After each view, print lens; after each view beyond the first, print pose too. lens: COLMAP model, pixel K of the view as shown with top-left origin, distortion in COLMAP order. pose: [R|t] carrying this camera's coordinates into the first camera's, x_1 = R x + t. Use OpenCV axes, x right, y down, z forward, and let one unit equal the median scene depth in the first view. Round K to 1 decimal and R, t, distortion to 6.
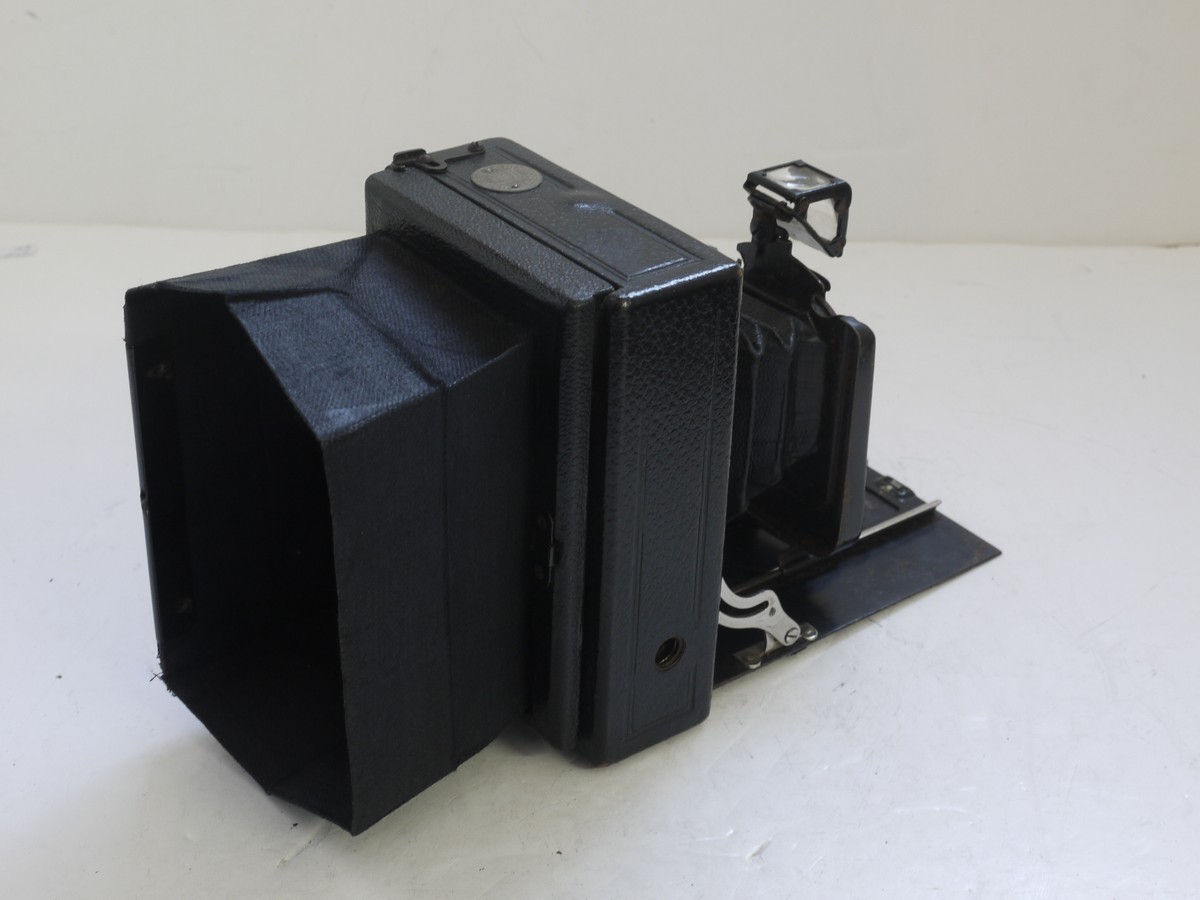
lens RADIAL K [[1976.1, 0, 600.0], [0, 1976.1, 450.0], [0, 0, 1]] dist [-0.021552, -0.034682]
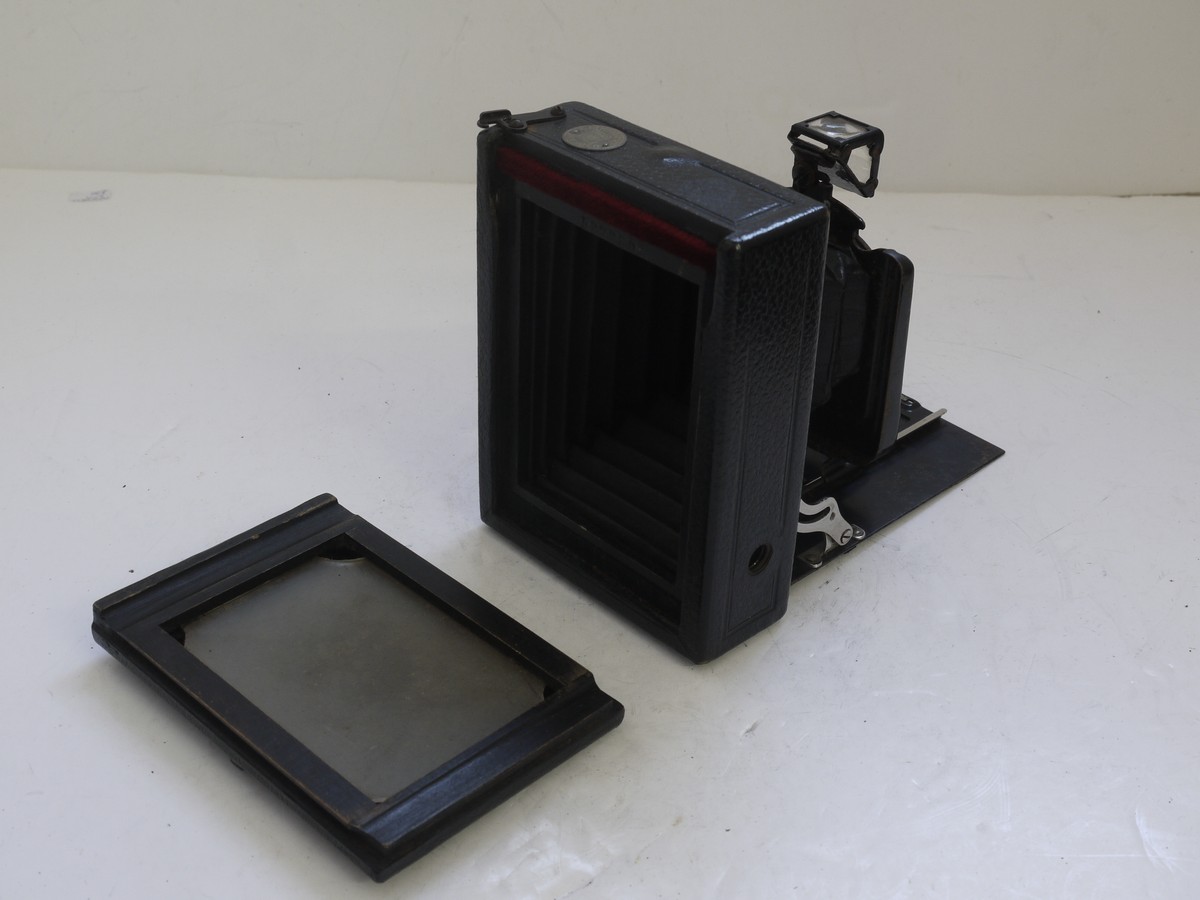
lens RADIAL K [[1745.4, 0, 600.0], [0, 1745.4, 450.0], [0, 0, 1]] dist [0.026652, 0.017637]
pose [[0.993678, -0.058671, 0.095714, -0.138138], [0.054783, 0.997583, 0.042754, -0.005542], [-0.097991, -0.037240, 0.994490, 0.025745]]
